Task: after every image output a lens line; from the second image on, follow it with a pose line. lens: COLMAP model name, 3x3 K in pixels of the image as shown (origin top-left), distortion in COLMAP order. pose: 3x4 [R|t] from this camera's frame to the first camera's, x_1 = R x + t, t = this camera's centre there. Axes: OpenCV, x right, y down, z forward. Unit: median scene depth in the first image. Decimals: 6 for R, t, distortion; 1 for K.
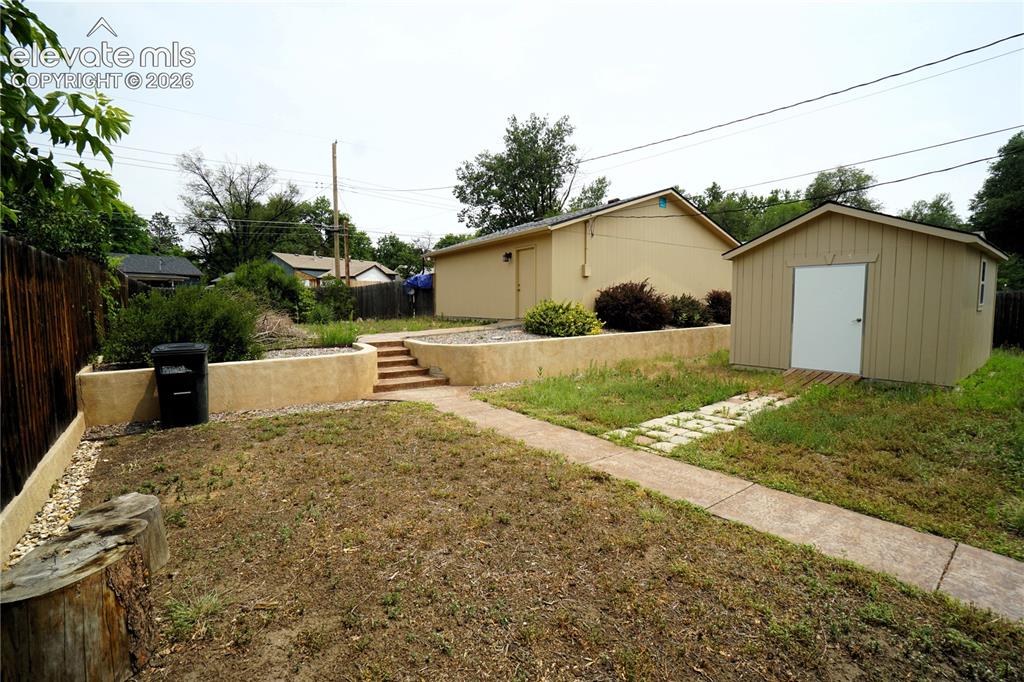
lens RADIAL K [[458.2, 0, 507.1], [0, 458.2, 336.4], [0, 0, 1]] dist [-0.065090, 0.022247]
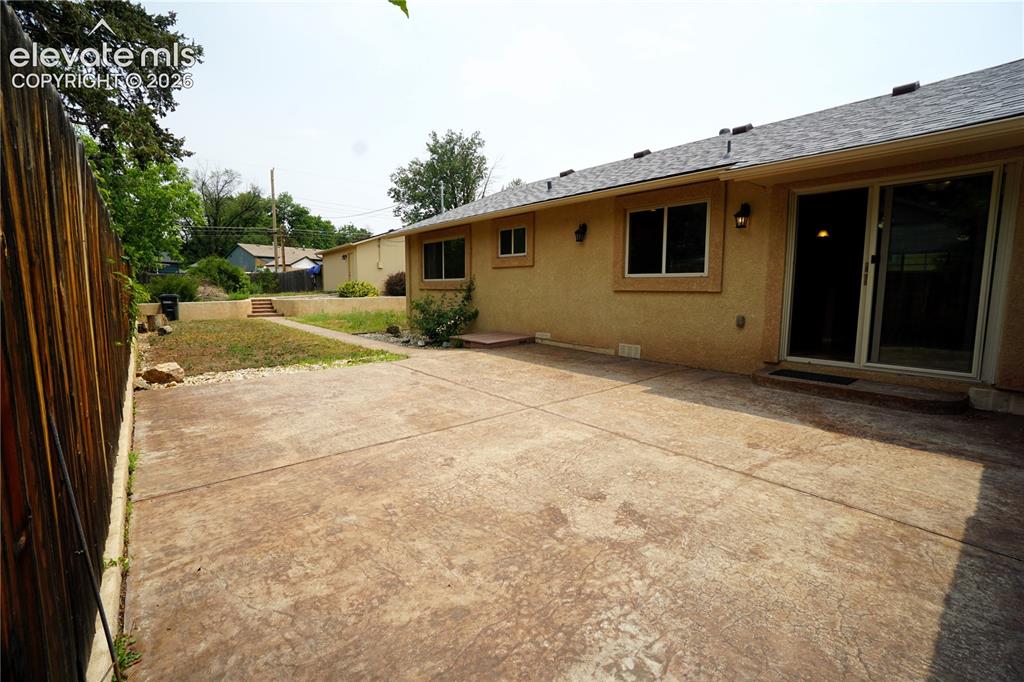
lens RADIAL K [[458.2, 0, 507.1], [0, 458.2, 336.4], [0, 0, 1]] dist [-0.065090, 0.022247]
pose [[0.999591, -0.000698, 0.028599, 0.174860], [-0.000338, 0.999344, 0.036207, 0.022842], [-0.028606, -0.036202, 0.998935, -0.247795]]
